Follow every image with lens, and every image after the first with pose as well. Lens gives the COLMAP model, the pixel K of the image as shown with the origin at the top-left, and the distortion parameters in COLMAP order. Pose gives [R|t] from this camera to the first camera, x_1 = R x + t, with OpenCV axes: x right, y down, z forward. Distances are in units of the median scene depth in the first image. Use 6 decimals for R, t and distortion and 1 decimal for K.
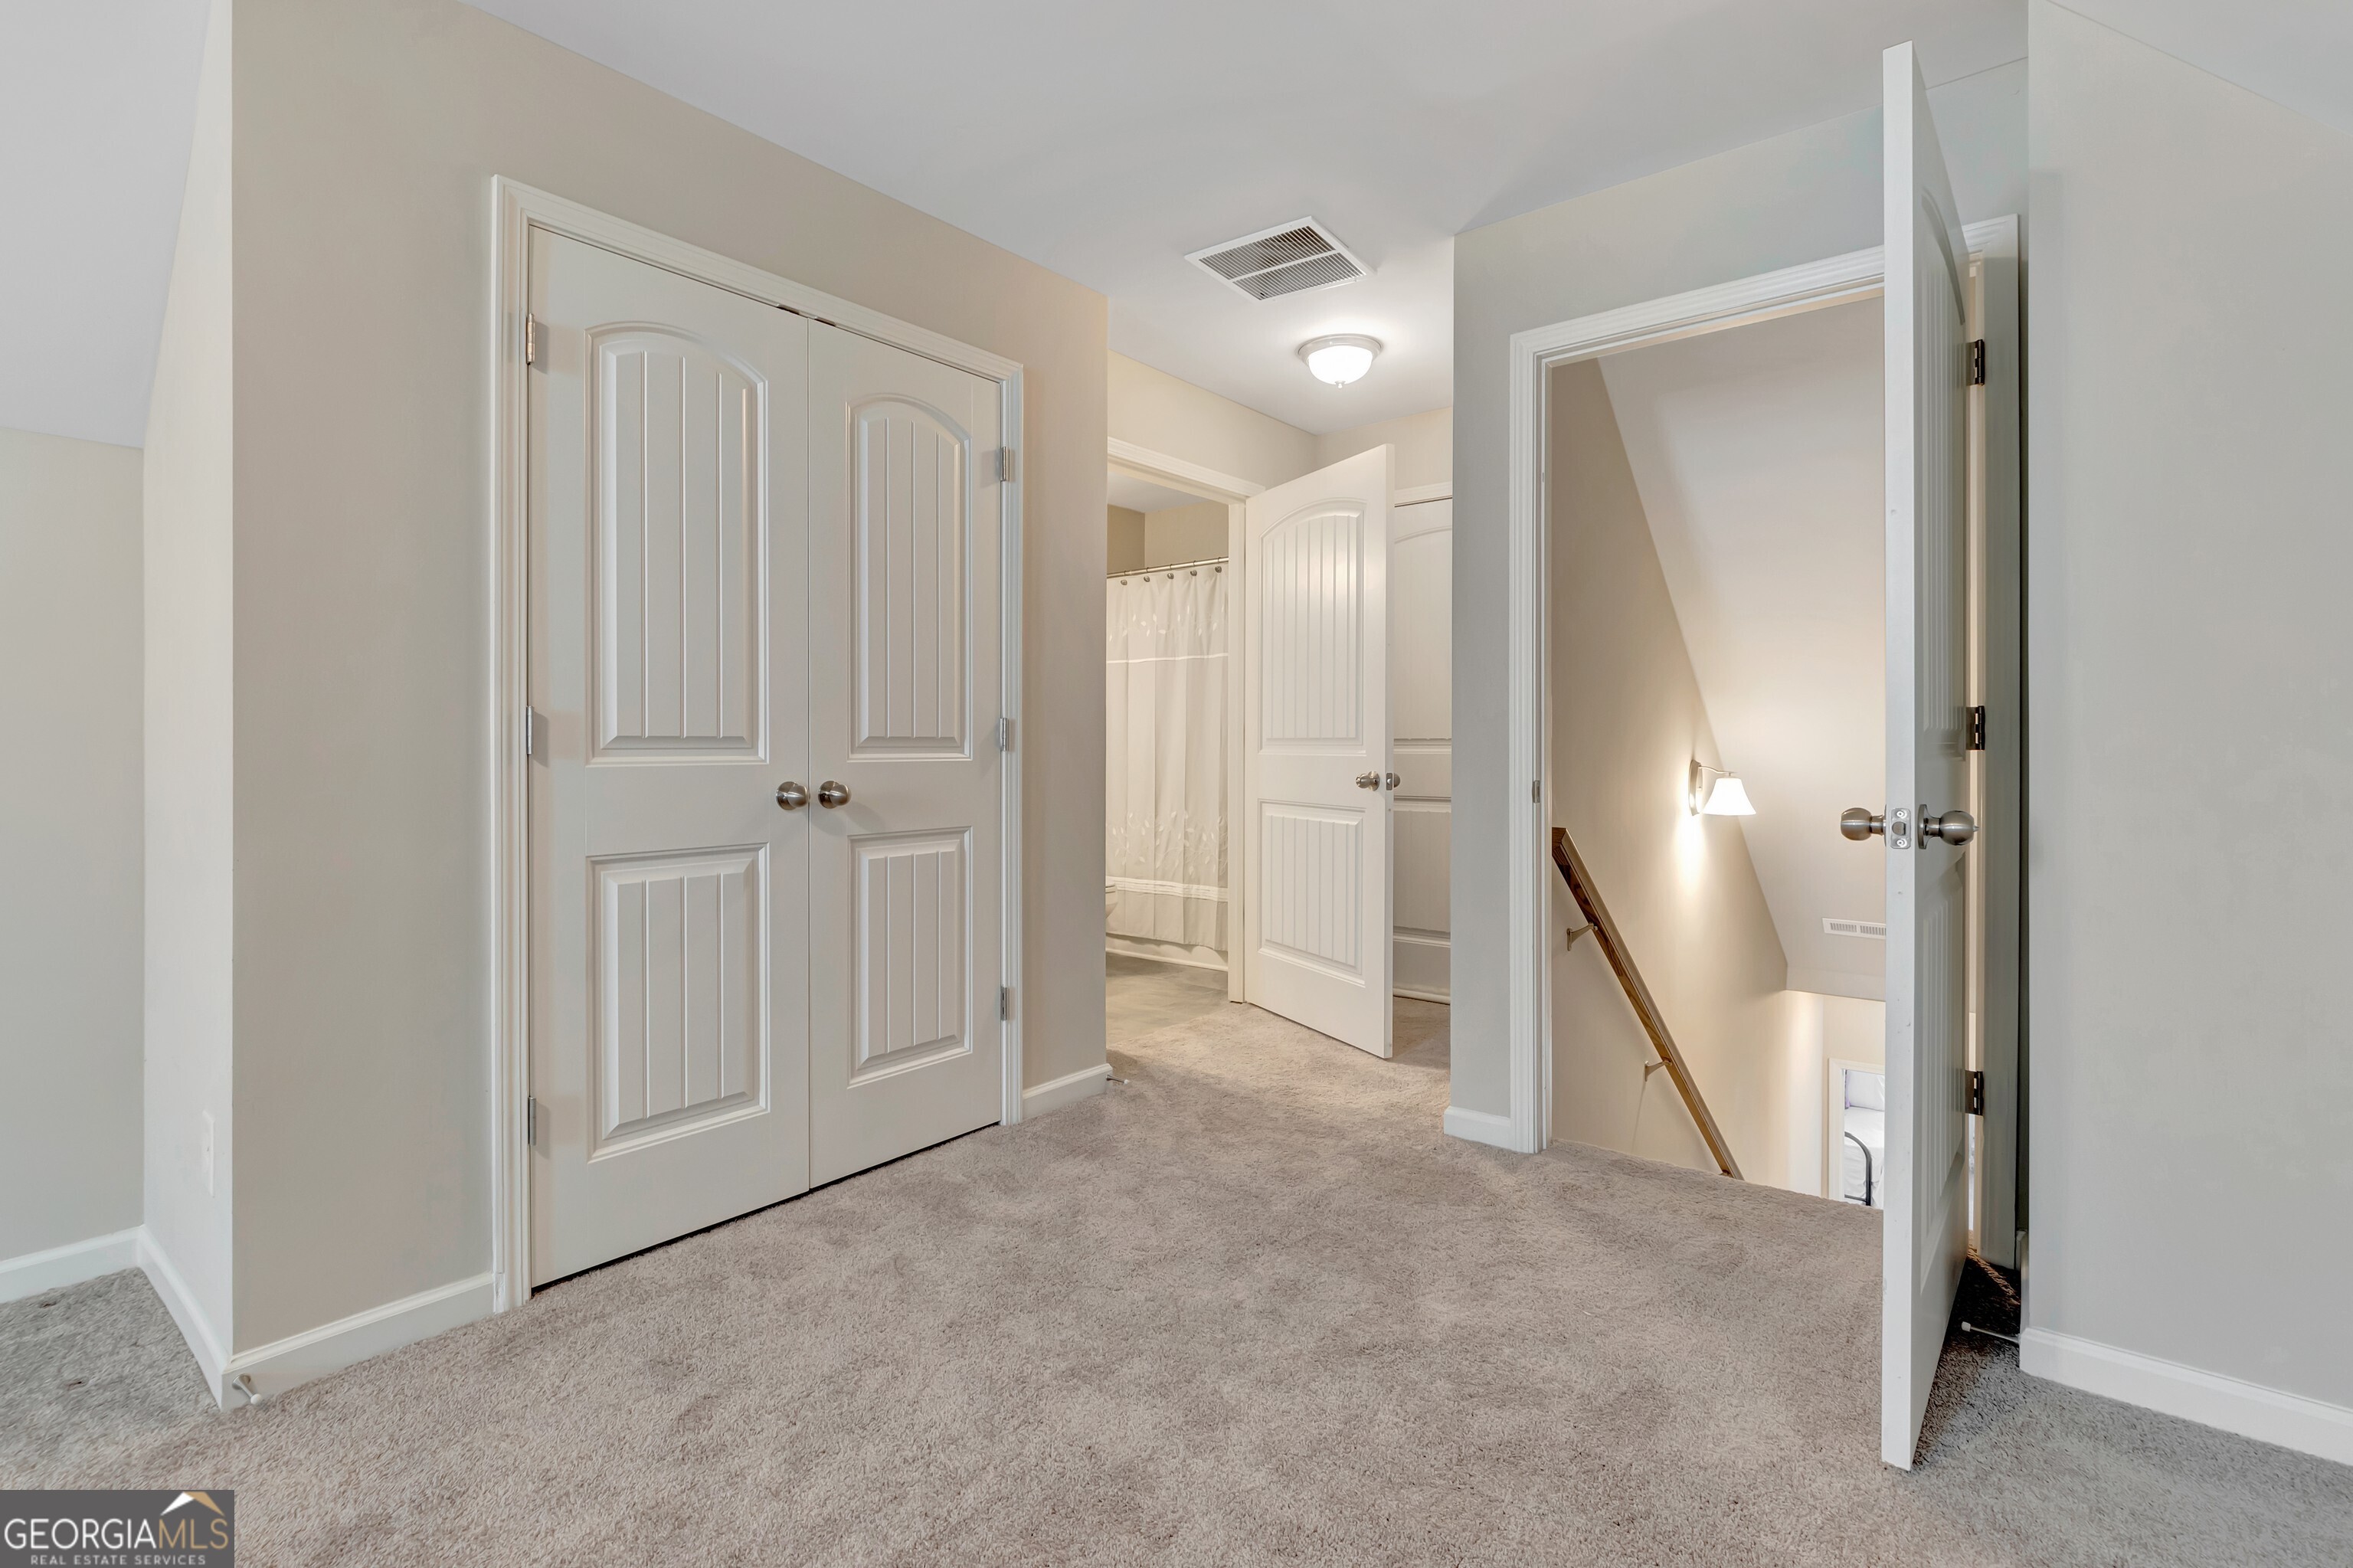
lens RADIAL K [[1087.3, 0, 1171.9], [0, 1087.3, 739.8], [0, 0, 1]] dist [-0.000417, -0.000048]
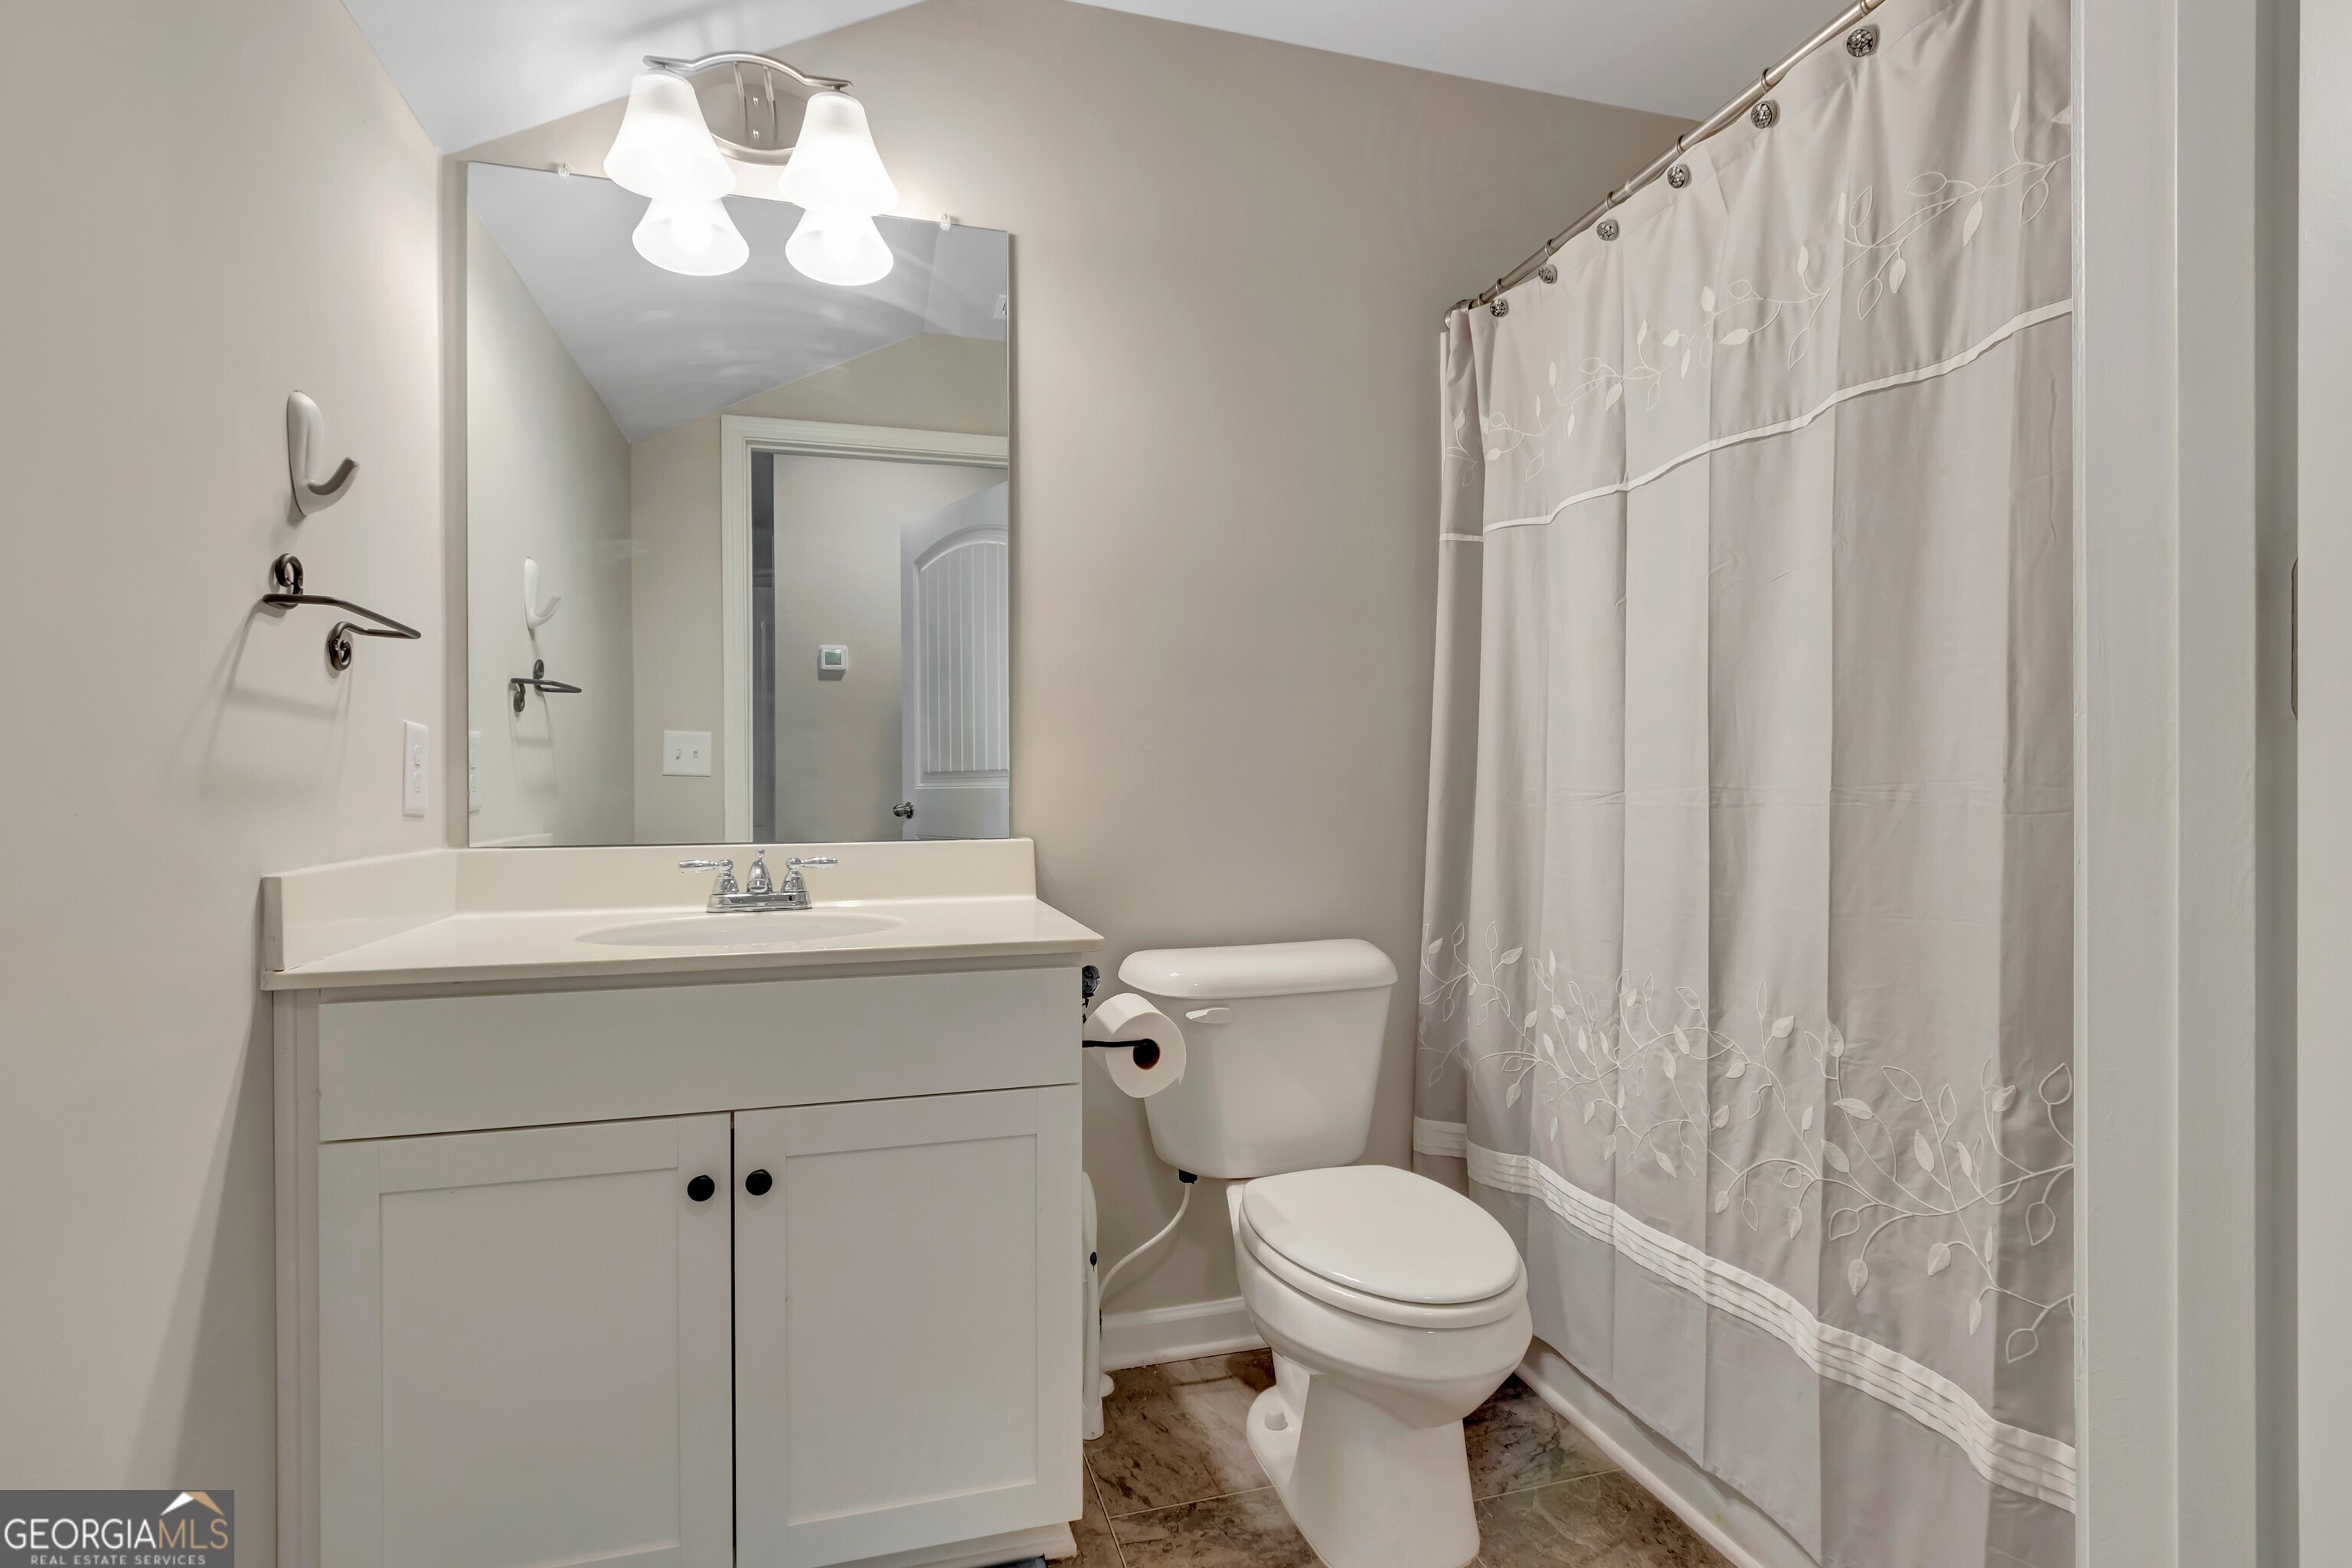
lens RADIAL K [[1097.4, 0, 1176.0], [0, 1097.4, 784.0], [0, 0, 1]] dist [-0.002062, -0.000185]
pose [[0.827303, -0.003653, -0.561745, 0.020803], [0.003288, 0.999993, -0.001660, 0.008096], [0.561747, -0.000474, 0.827309, 0.507043]]
